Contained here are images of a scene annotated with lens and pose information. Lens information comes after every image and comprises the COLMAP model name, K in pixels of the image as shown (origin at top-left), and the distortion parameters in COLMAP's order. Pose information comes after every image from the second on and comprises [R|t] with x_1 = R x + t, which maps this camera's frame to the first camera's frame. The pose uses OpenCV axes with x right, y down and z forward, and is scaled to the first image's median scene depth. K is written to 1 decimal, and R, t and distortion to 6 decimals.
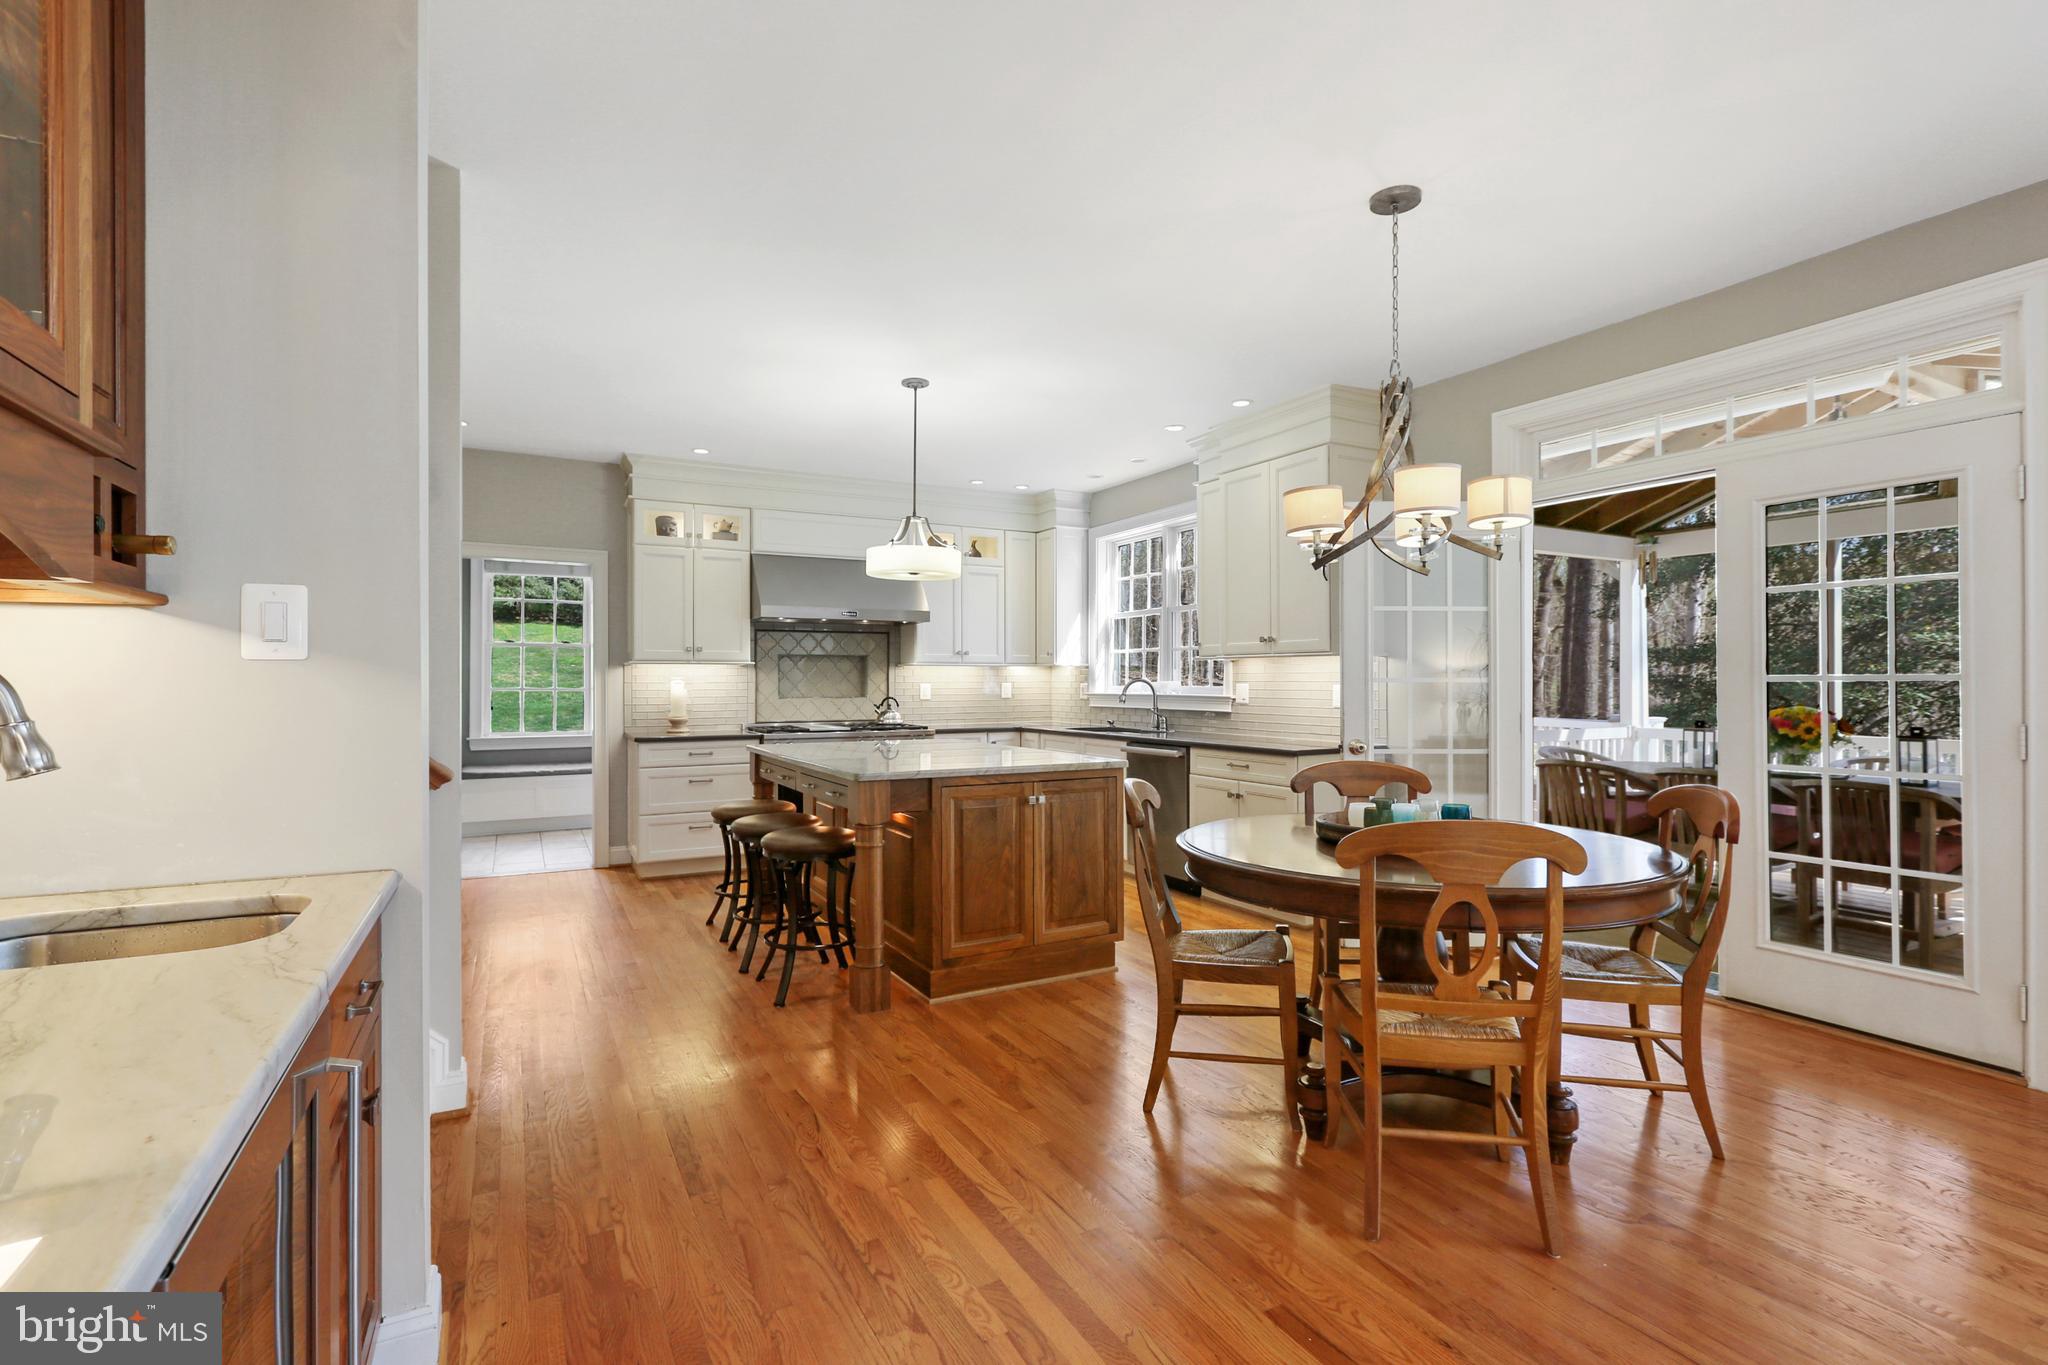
lens RADIAL K [[945.7, 0, 1037.4], [0, 945.7, 677.5], [0, 0, 1]] dist [-0.002924, -0.000950]
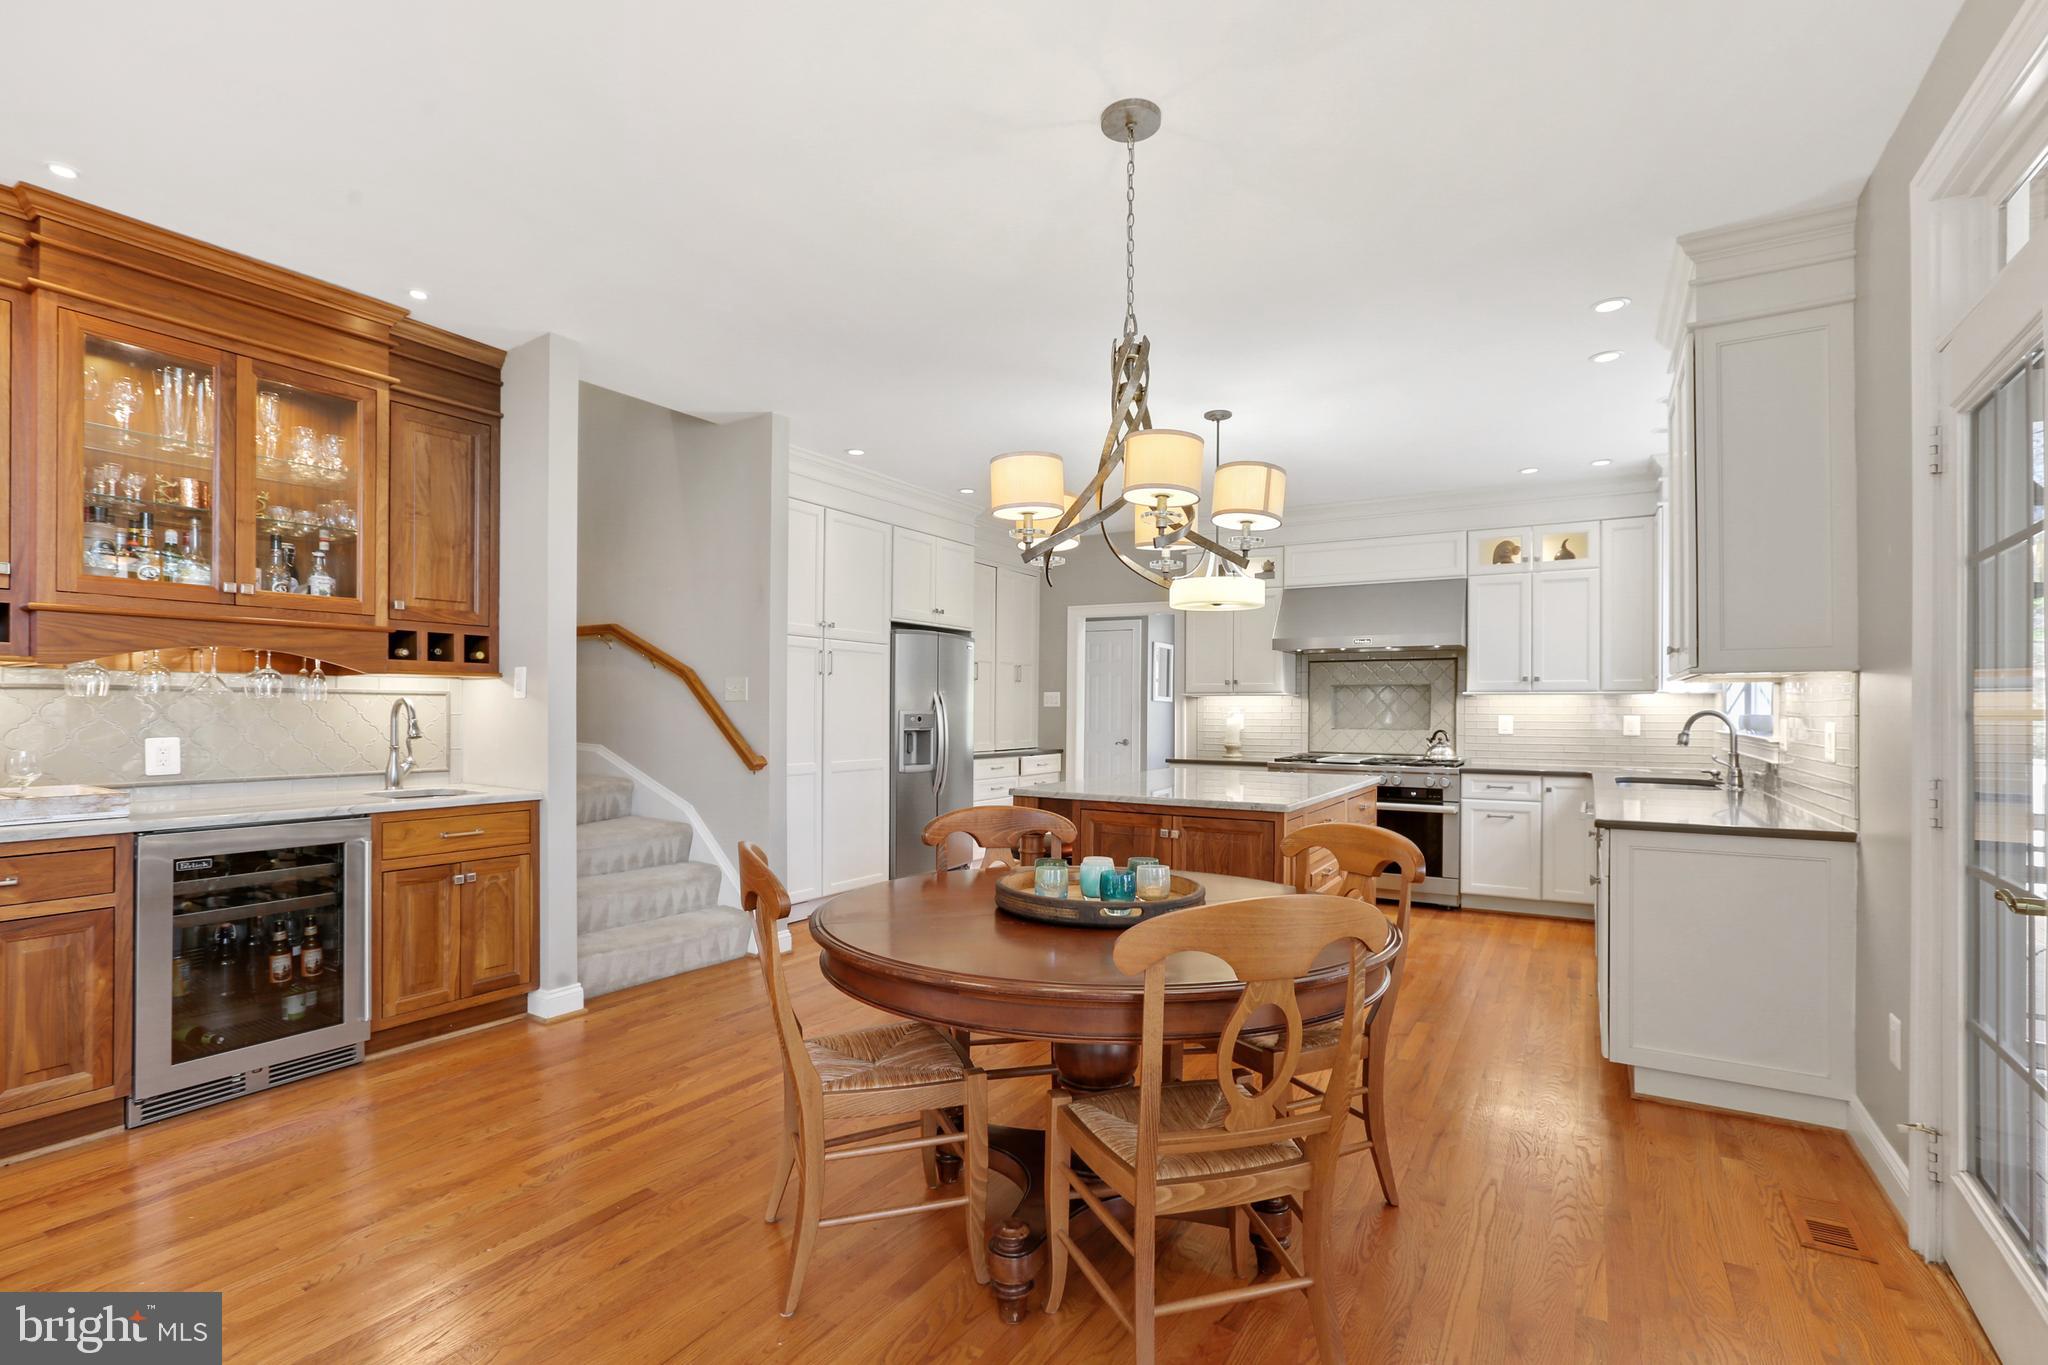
lens RADIAL K [[945.7, 0, 1014.7], [0, 945.7, 709.4], [0, 0, 1]] dist [-0.002924, -0.000950]
pose [[0.471735, 0.004071, -0.881731, 0.480719], [-0.003523, 0.999990, 0.002733, -0.000350], [0.881733, 0.001817, 0.471744, 0.243425]]
